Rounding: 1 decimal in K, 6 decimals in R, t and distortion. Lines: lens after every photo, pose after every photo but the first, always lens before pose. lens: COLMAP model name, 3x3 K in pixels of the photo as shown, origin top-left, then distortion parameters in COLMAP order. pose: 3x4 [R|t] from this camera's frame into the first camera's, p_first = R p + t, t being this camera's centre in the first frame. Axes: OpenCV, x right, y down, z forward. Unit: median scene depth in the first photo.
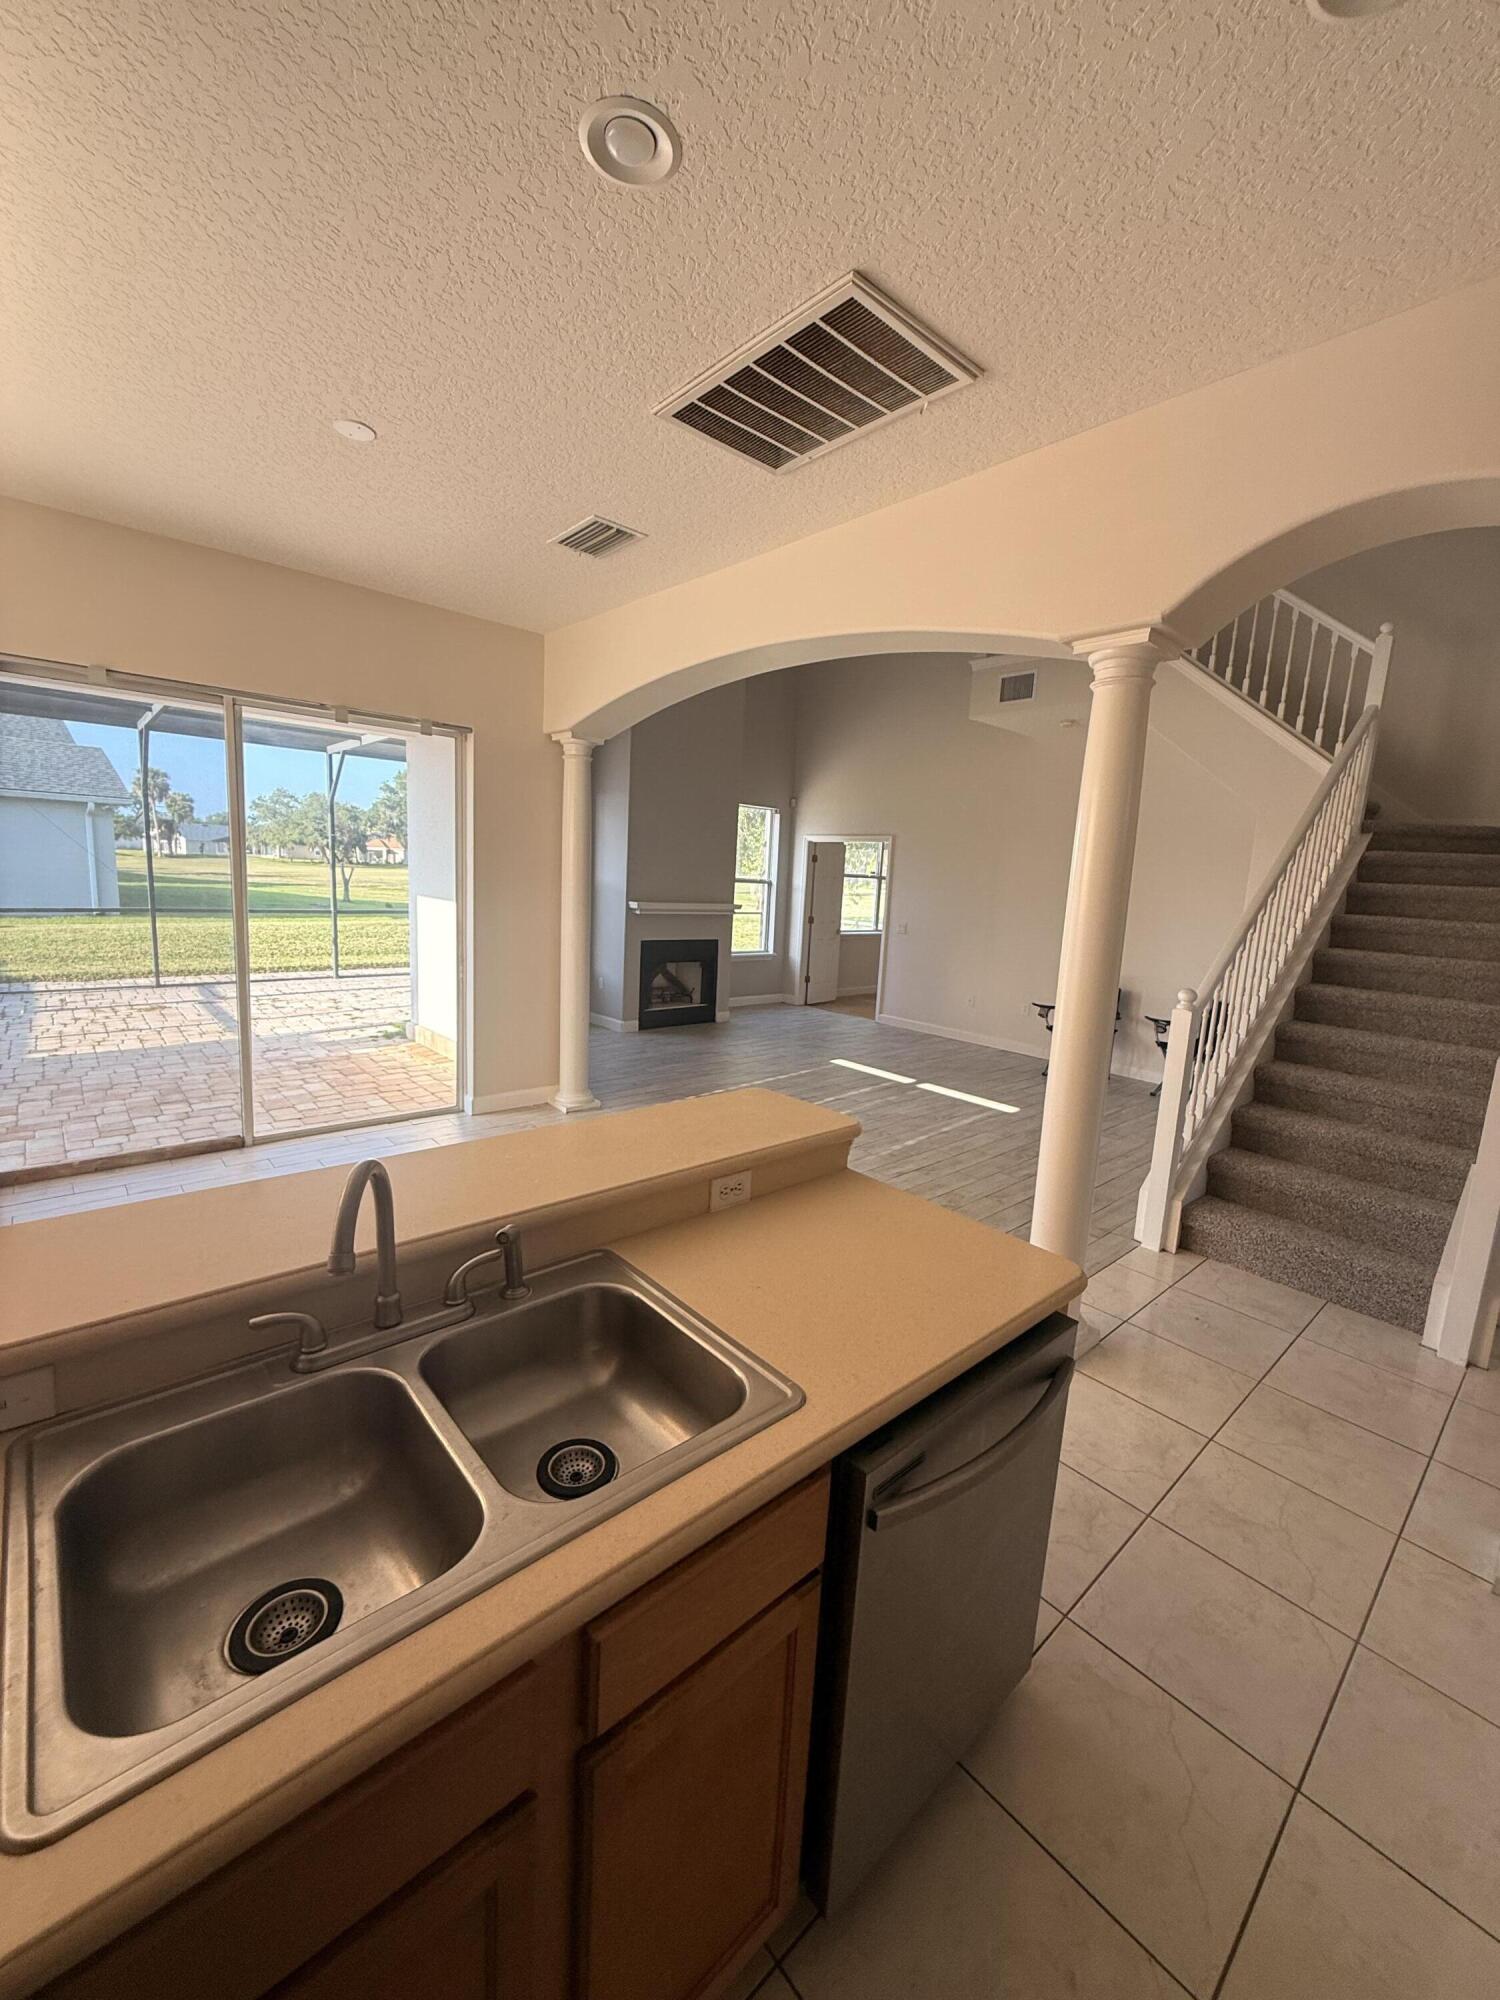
lens RADIAL K [[797.6, 0, 751.8], [0, 797.6, 998.7], [0, 0, 1]] dist [0.000638, -0.000130]
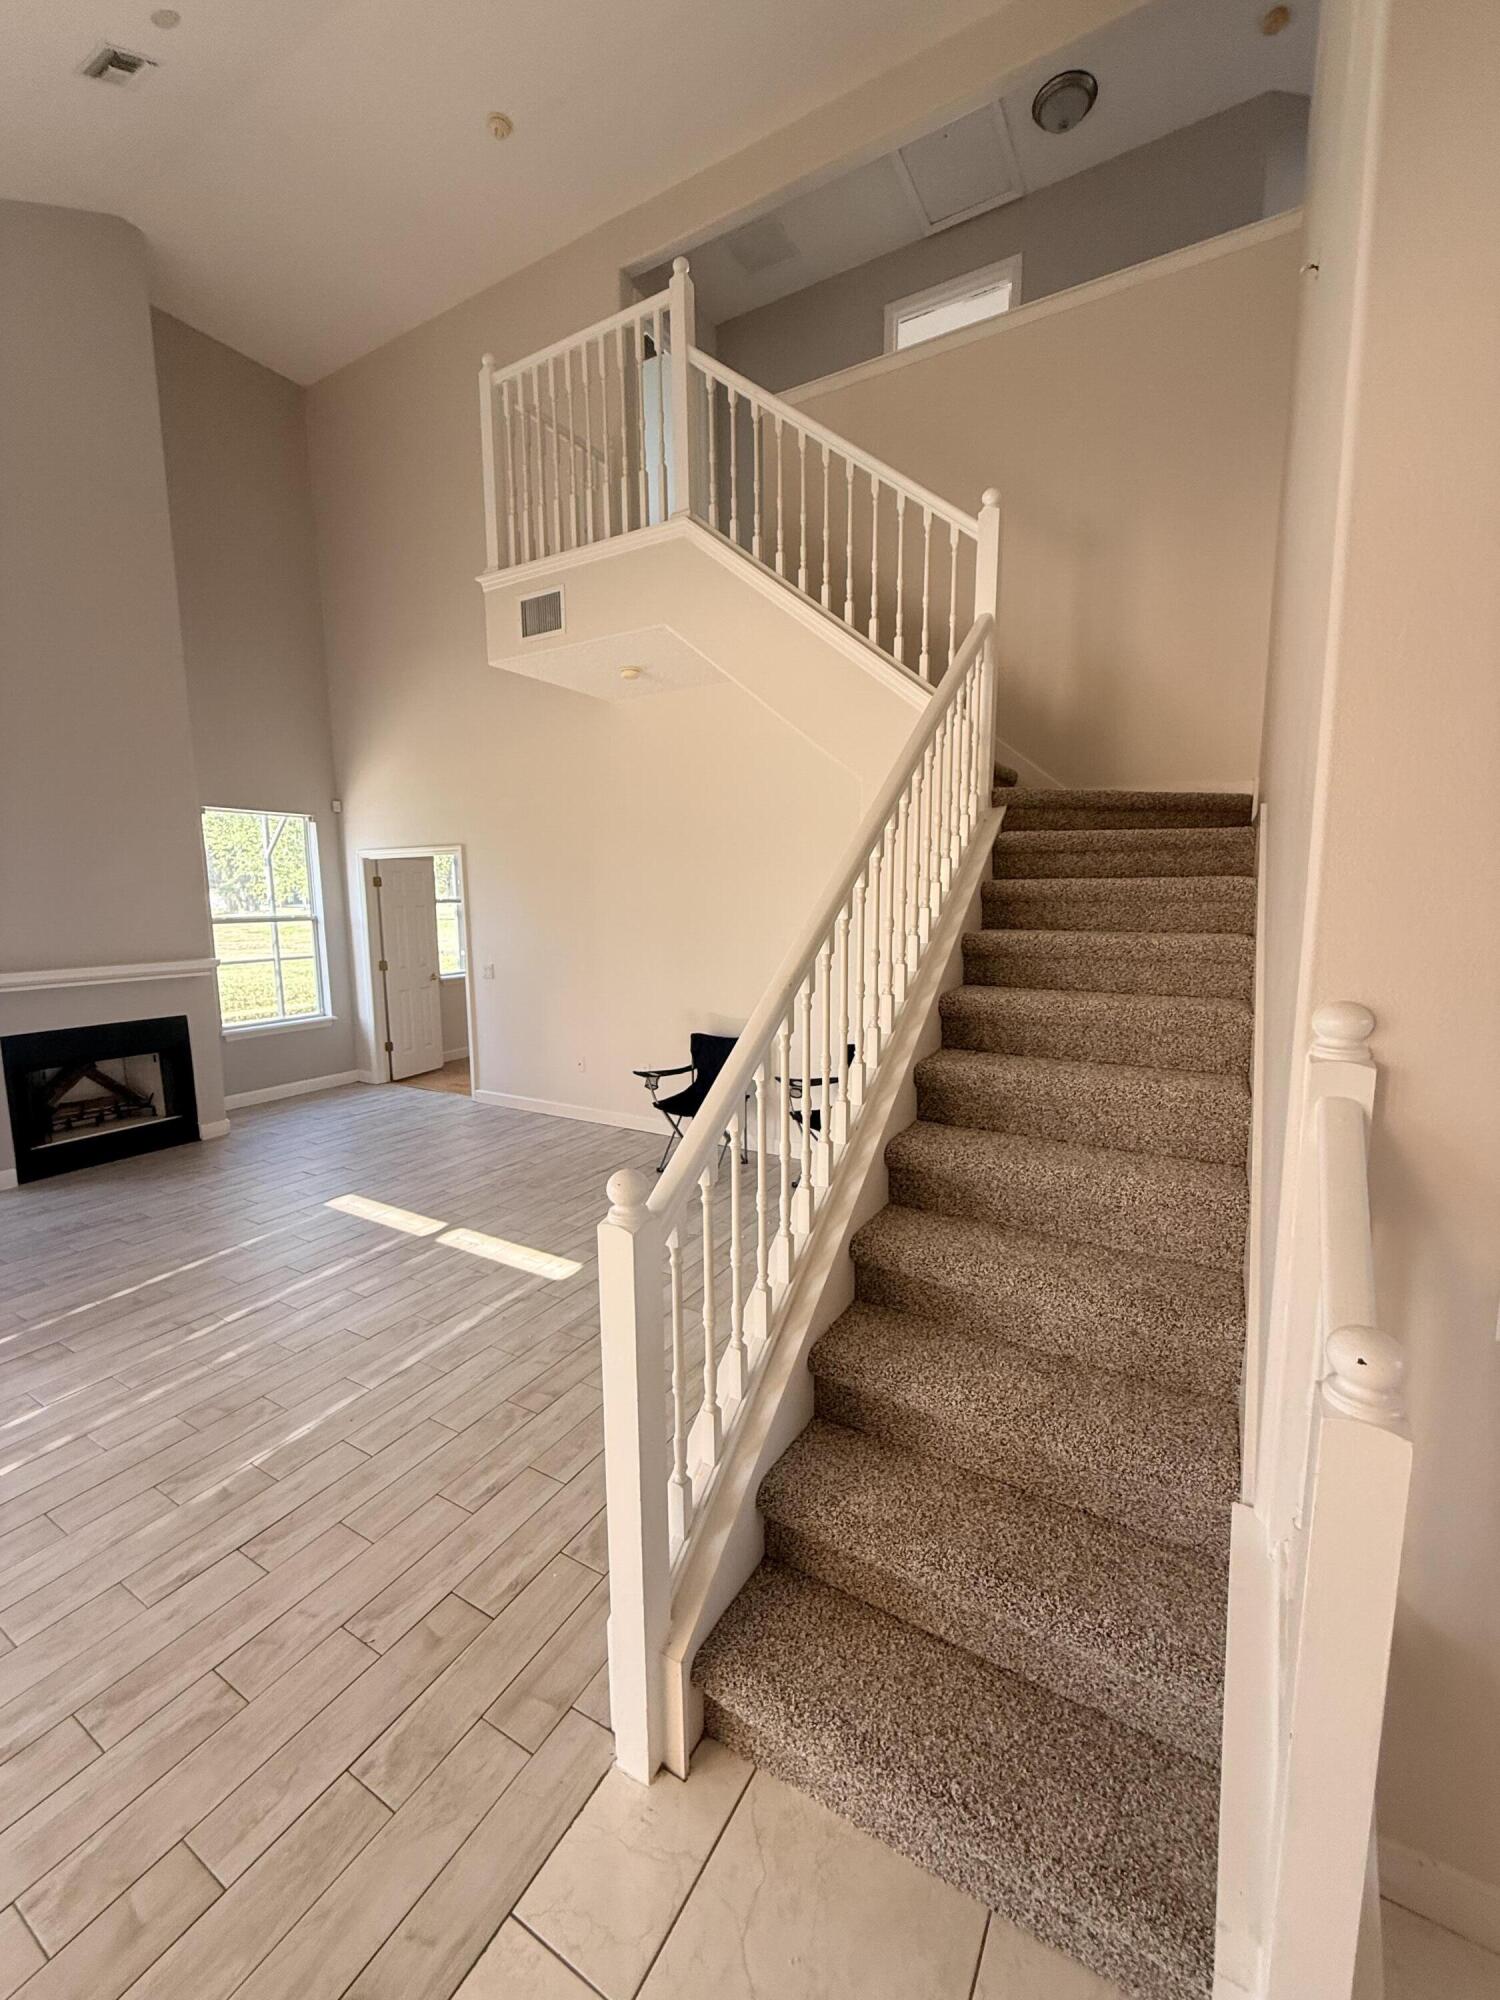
lens RADIAL K [[797.6, 0, 752.3], [0, 797.6, 1000.0], [0, 0, 1]] dist [0.000638, -0.000130]
pose [[0.949441, -0.100486, 0.297430, 0.299256], [0.105038, 0.994468, 0.000684, -0.056284], [-0.295854, 0.030592, 0.954743, 0.355193]]
